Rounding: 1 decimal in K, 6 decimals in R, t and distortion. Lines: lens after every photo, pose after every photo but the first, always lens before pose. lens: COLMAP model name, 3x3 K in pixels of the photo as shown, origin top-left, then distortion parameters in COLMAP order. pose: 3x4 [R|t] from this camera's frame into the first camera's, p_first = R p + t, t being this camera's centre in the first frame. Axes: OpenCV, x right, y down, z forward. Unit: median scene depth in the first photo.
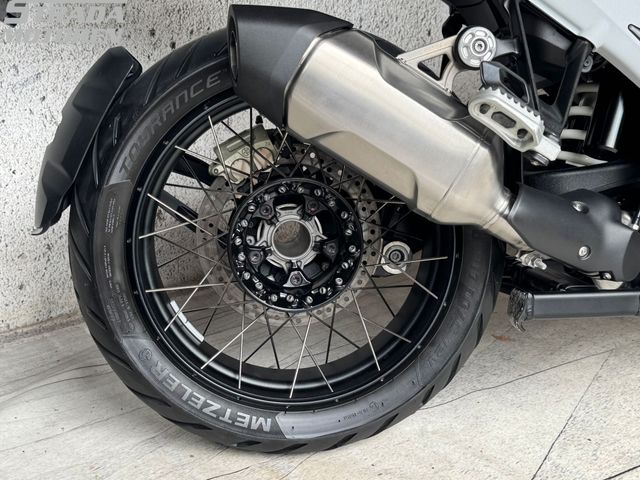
lens RADIAL K [[803.8, 0, 320.0], [0, 803.8, 240.0], [0, 0, 1]] dist [0.237296, -0.765630]
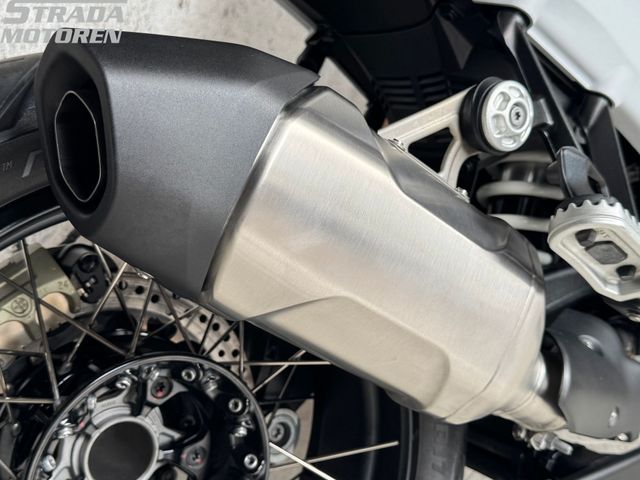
lens RADIAL K [[817.5, 0, 320.0], [0, 817.5, 240.0], [0, 0, 1]] dist [0.078317, -0.007468]
pose [[0.884810, -0.089756, 0.457225, -0.181023], [0.089810, 0.995723, 0.021669, -0.165502], [-0.457214, 0.021891, 0.889087, 0.522901]]
